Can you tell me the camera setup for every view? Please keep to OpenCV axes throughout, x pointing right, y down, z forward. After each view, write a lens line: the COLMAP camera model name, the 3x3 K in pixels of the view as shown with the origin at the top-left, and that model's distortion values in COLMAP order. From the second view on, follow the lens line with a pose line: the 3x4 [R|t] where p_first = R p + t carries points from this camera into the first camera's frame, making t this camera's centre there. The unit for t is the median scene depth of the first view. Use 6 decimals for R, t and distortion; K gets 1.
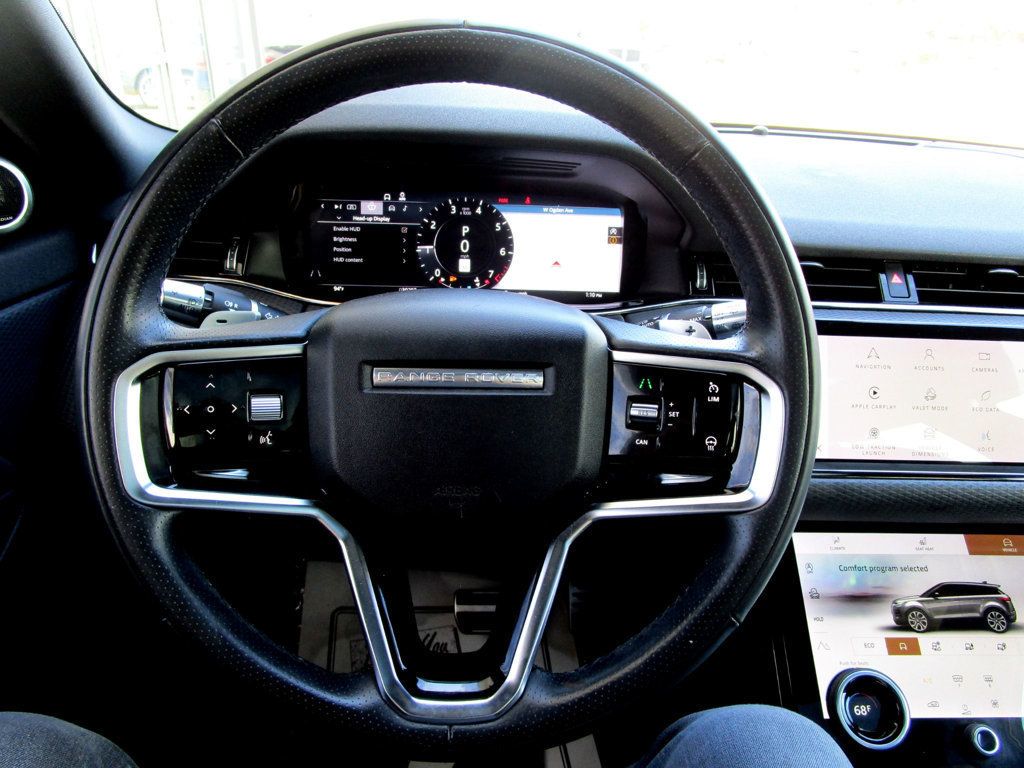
lens RADIAL K [[747.3, 0, 507.0], [0, 747.3, 380.0], [0, 0, 1]] dist [-0.038825, 0.002581]
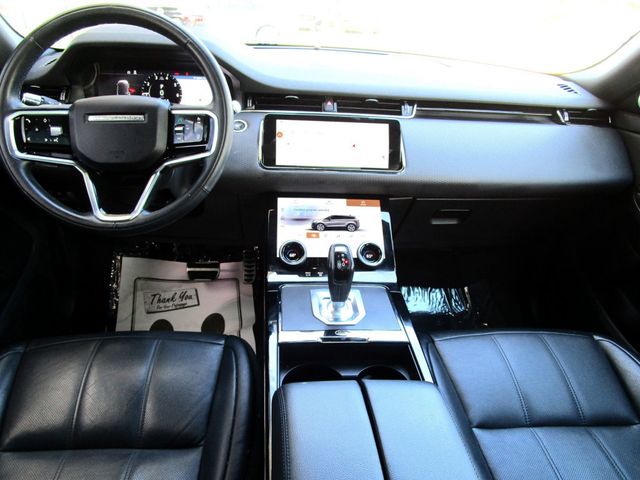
lens RADIAL K [[452.4, 0, 318.5], [0, 452.4, 237.9], [0, 0, 1]] dist [-0.035512, 0.004056]
pose [[0.998576, -0.013120, 0.051704, 0.446621], [0.010479, 0.998642, 0.051037, 0.270444], [-0.052303, -0.050422, 0.997357, -0.624460]]
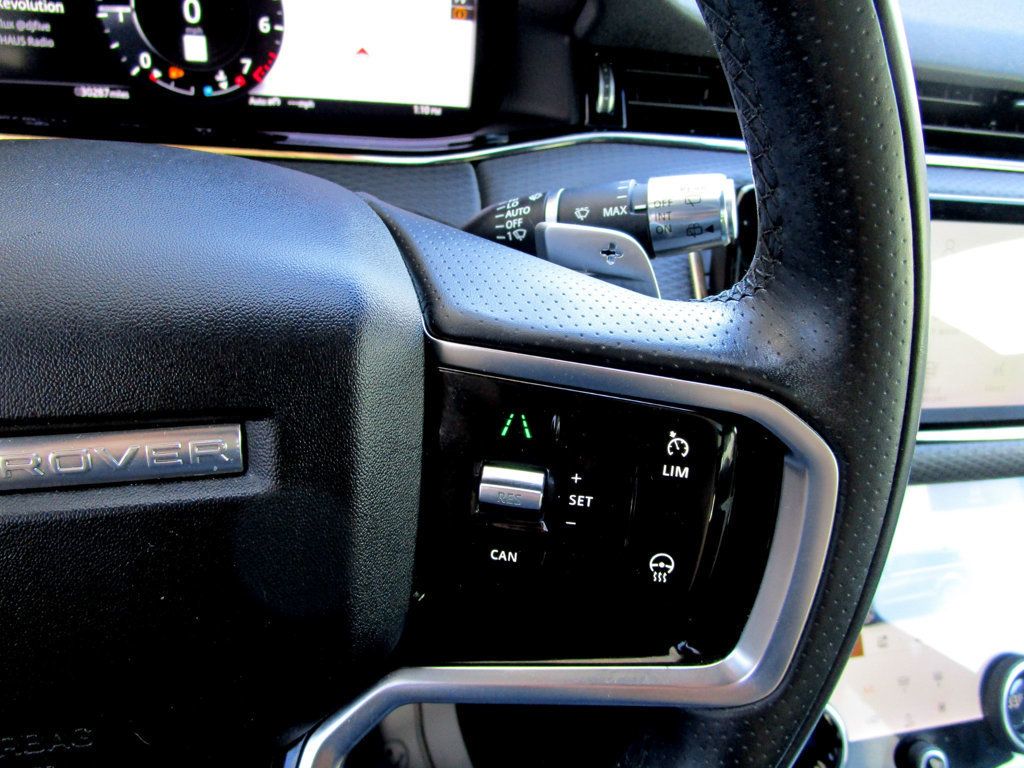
lens RADIAL K [[723.8, 0, 509.6], [0, 723.8, 380.6], [0, 0, 1]] dist [-0.035512, 0.004056]
pose [[0.981095, -0.032722, 0.190739, 0.076160], [-0.026669, 0.953337, 0.300728, -0.099089], [-0.191679, -0.300130, 0.934442, 0.453833]]
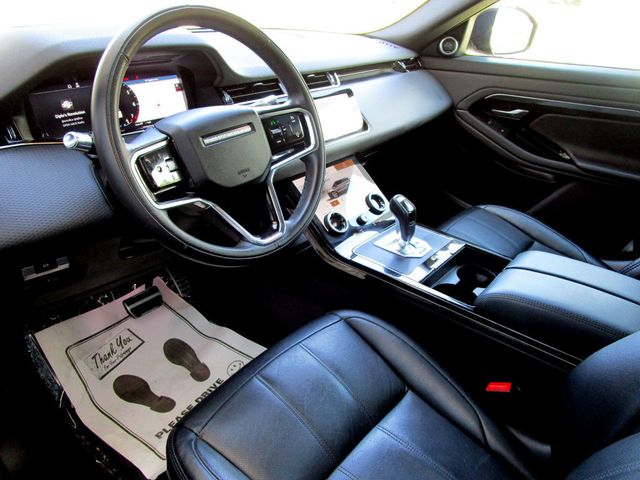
lens RADIAL K [[452.4, 0, 318.5], [0, 452.4, 237.9], [0, 0, 1]] dist [-0.035512, 0.004056]
pose [[0.673726, -0.372824, 0.638040, -0.707066], [0.292004, 0.927451, 0.233599, 0.037256], [-0.678843, 0.028928, 0.733714, -0.298731]]
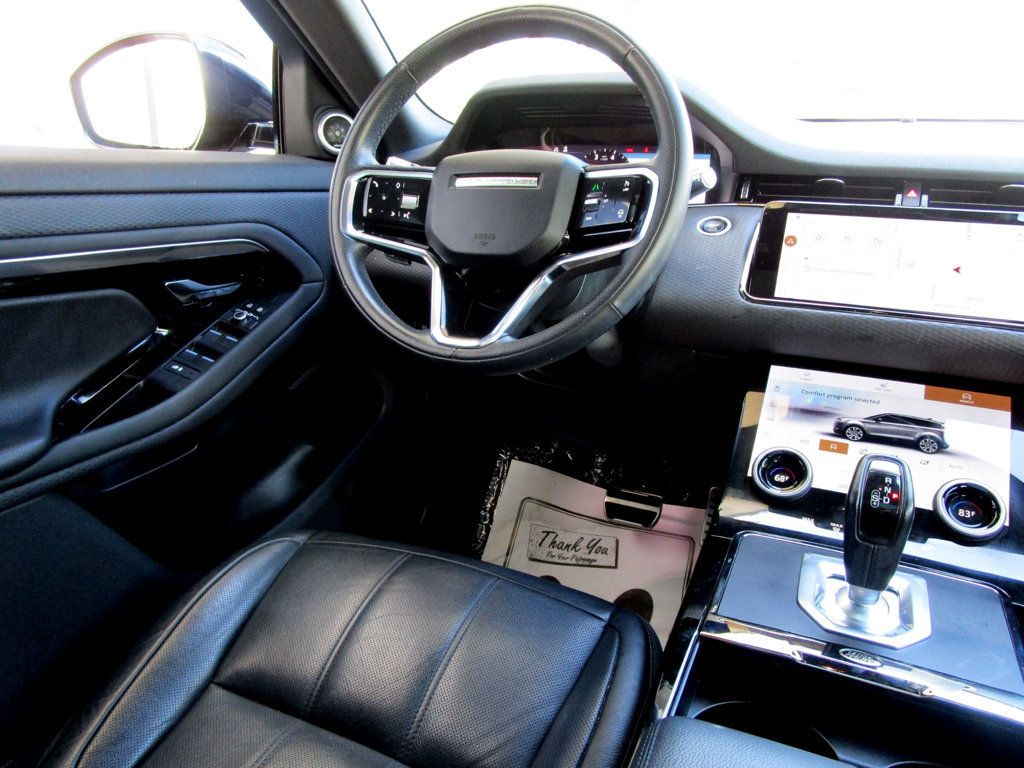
lens RADIAL K [[723.8, 0, 509.6], [0, 723.8, 380.6], [0, 0, 1]] dist [-0.035512, 0.004056]
pose [[0.889063, 0.111665, -0.443956, 0.546547], [-0.161302, 0.984011, -0.075521, 0.409856], [0.428425, 0.138754, 0.892860, -0.350639]]
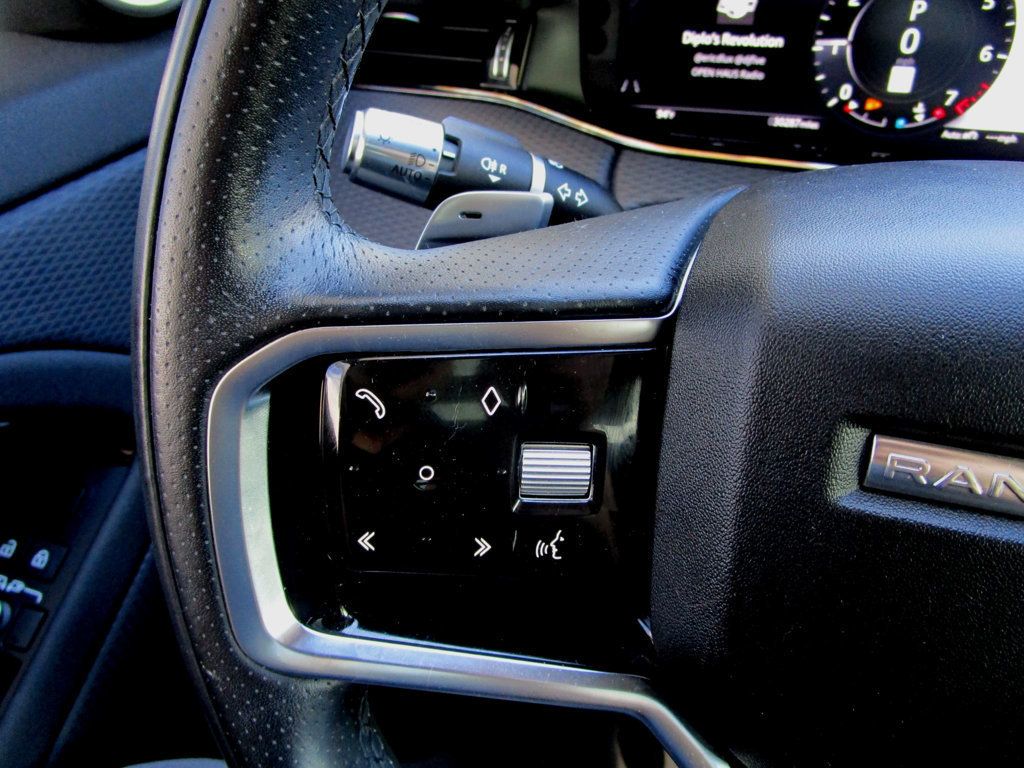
lens RADIAL K [[721.9, 0, 512.0], [0, 721.9, 384.0], [0, 0, 1]] dist [-0.010761, 0.005394]
pose [[0.942524, 0.152636, -0.297238, -0.161204], [-0.067033, 0.957856, 0.279316, -0.080356], [0.327345, -0.243338, 0.913034, 0.439034]]
